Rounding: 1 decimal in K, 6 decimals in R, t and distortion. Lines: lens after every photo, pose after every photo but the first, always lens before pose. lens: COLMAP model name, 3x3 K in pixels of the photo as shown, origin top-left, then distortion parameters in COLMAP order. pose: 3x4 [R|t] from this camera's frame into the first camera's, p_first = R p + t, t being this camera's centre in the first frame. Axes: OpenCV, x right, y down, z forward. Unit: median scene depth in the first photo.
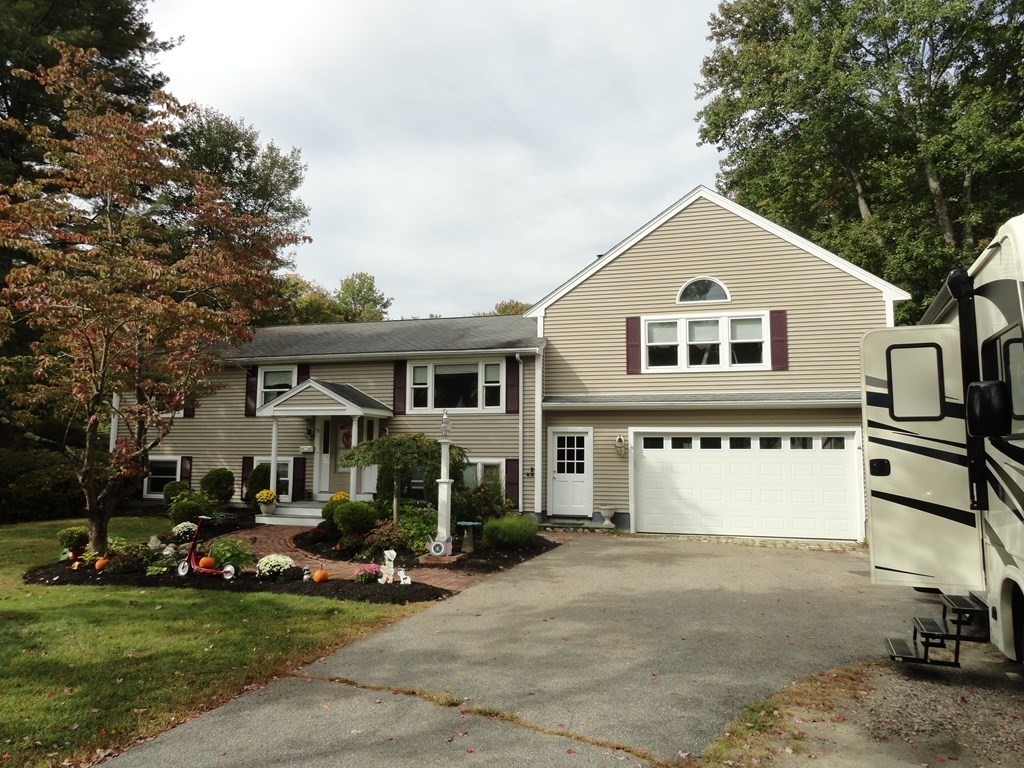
lens RADIAL K [[702.8, 0, 513.7], [0, 702.8, 382.0], [0, 0, 1]] dist [-0.002197, 0.001275]
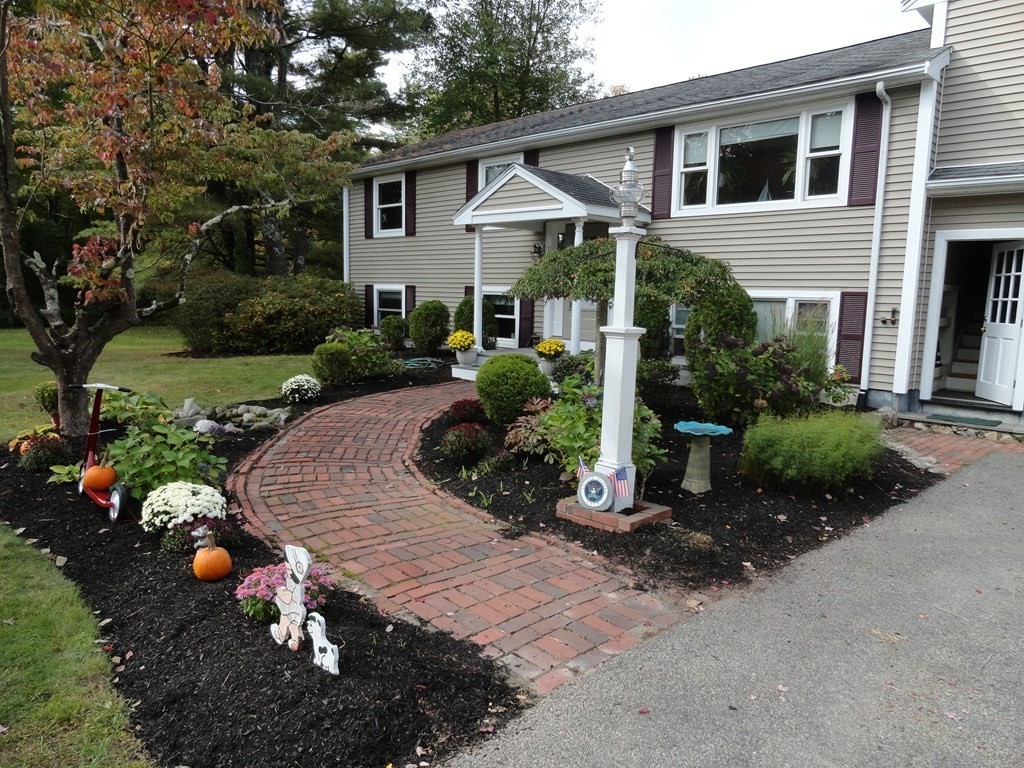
lens RADIAL K [[702.8, 0, 513.7], [0, 702.8, 382.0], [0, 0, 1]] dist [-0.002197, 0.001275]
pose [[0.881122, 0.072722, -0.467264, 0.024210], [0.033126, 0.976185, 0.214393, 0.051924], [0.471727, -0.204385, 0.857730, 0.394018]]
